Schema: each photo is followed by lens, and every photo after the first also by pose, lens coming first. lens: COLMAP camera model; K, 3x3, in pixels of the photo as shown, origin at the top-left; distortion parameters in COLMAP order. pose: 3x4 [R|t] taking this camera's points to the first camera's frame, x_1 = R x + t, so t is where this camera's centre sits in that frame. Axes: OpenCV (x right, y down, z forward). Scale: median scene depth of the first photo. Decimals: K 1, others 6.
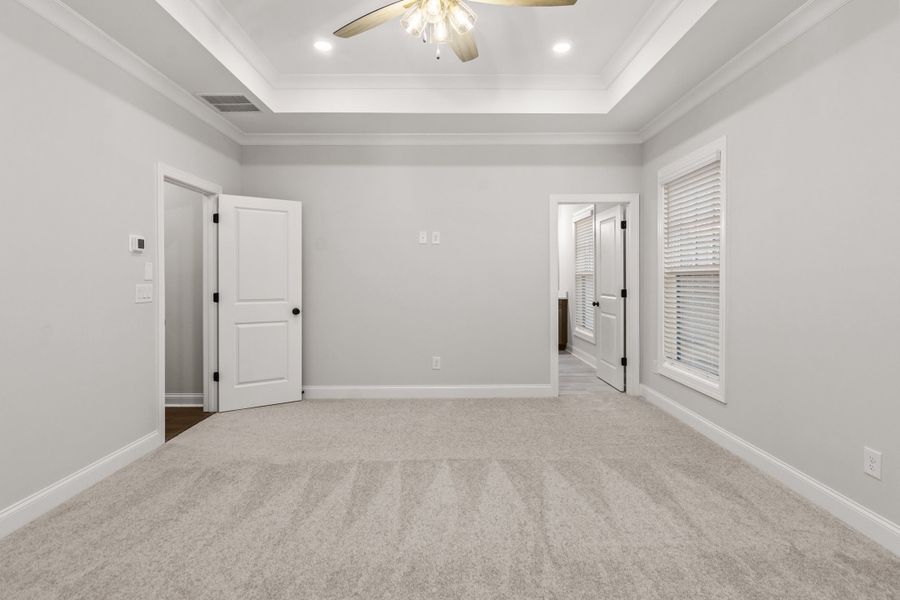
lens RADIAL K [[439.4, 0, 456.6], [0, 439.4, 282.4], [0, 0, 1]] dist [-0.003312, 0.001741]
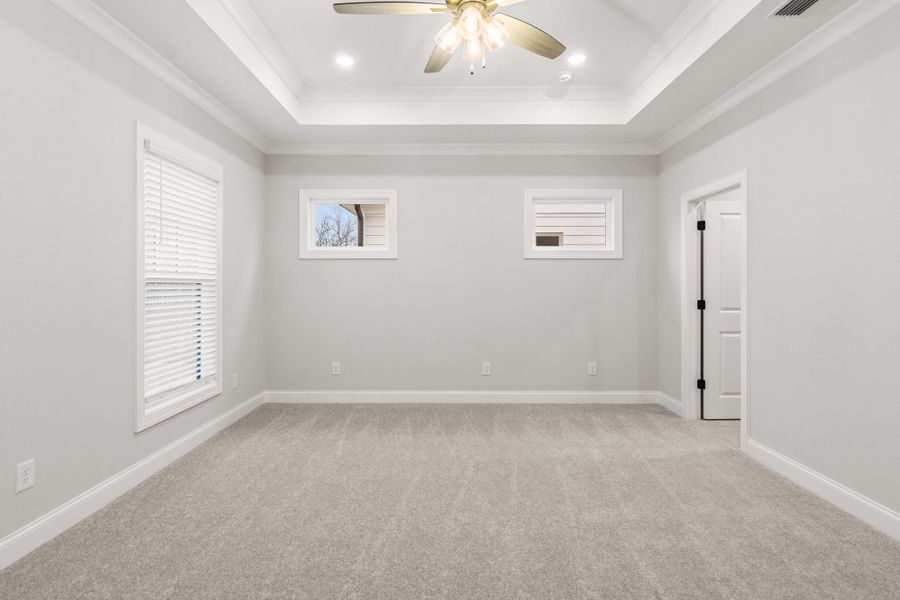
lens RADIAL K [[439.4, 0, 449.7], [0, 439.4, 287.8], [0, 0, 1]] dist [-0.003312, 0.001741]
pose [[-0.999848, -0.000882, 0.017421, -0.005594], [-0.000599, 0.999868, 0.016249, -0.013446], [-0.017433, 0.016236, -0.999716, 1.223123]]
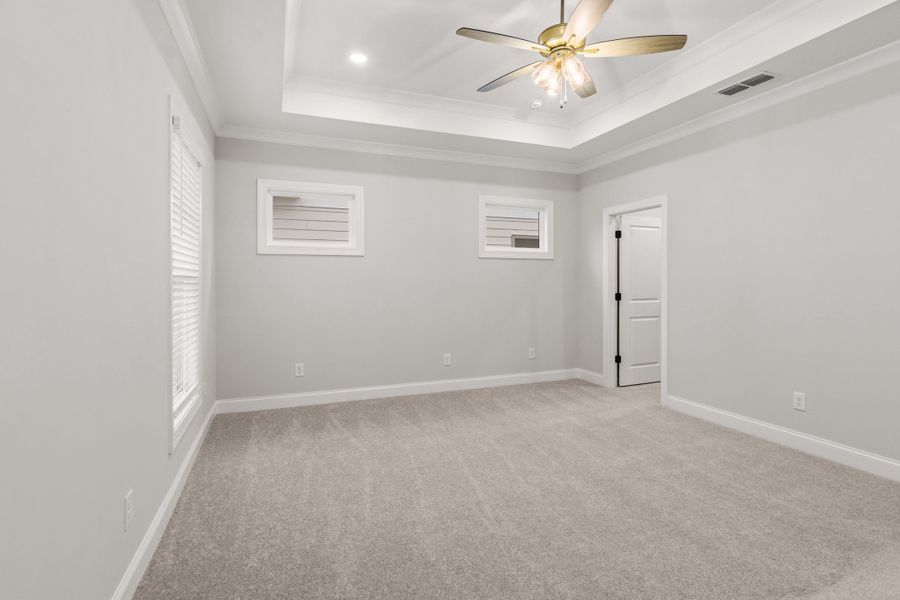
lens RADIAL K [[439.4, 0, 451.0], [0, 439.4, 285.7], [0, 0, 1]] dist [-0.003312, 0.001741]
pose [[-0.936609, 0.005920, -0.350327, 0.412160], [-0.000963, 0.999810, 0.019469, -0.015471], [0.350376, 0.018573, -0.936425, 1.239082]]
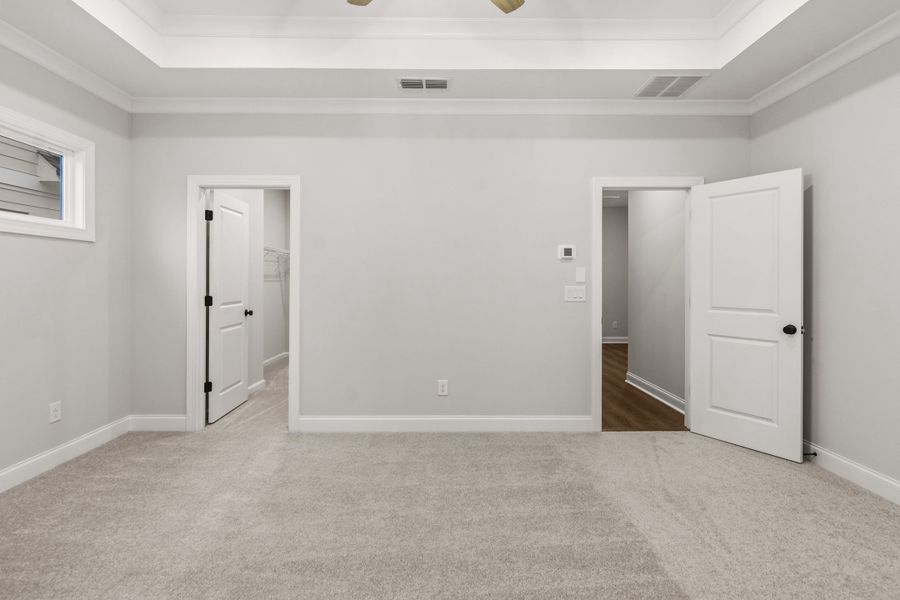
lens RADIAL K [[439.4, 0, 444.1], [0, 439.4, 282.6], [0, 0, 1]] dist [-0.003312, 0.001741]
pose [[-0.012375, 0.002207, -0.999921, 0.433191], [-0.011182, 0.999935, 0.002345, -0.003944], [0.999861, 0.011210, -0.012349, 0.614307]]
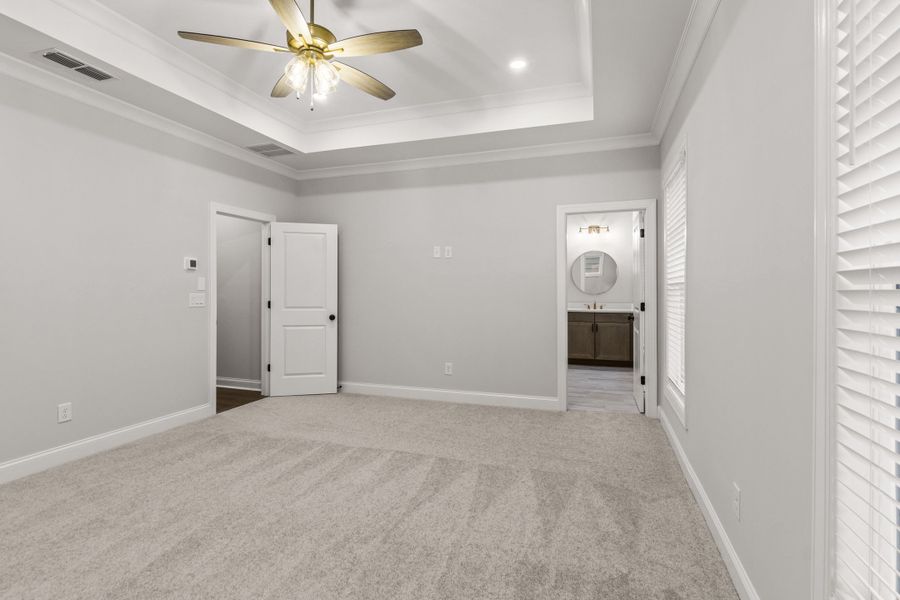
lens RADIAL K [[439.4, 0, 454.9], [0, 439.4, 292.1], [0, 0, 1]] dist [-0.003312, 0.001741]
pose [[0.944721, 0.005054, -0.327838, 0.440972], [-0.006377, 0.999975, -0.002961, -0.001409], [0.327815, 0.004888, 0.944729, -0.012771]]
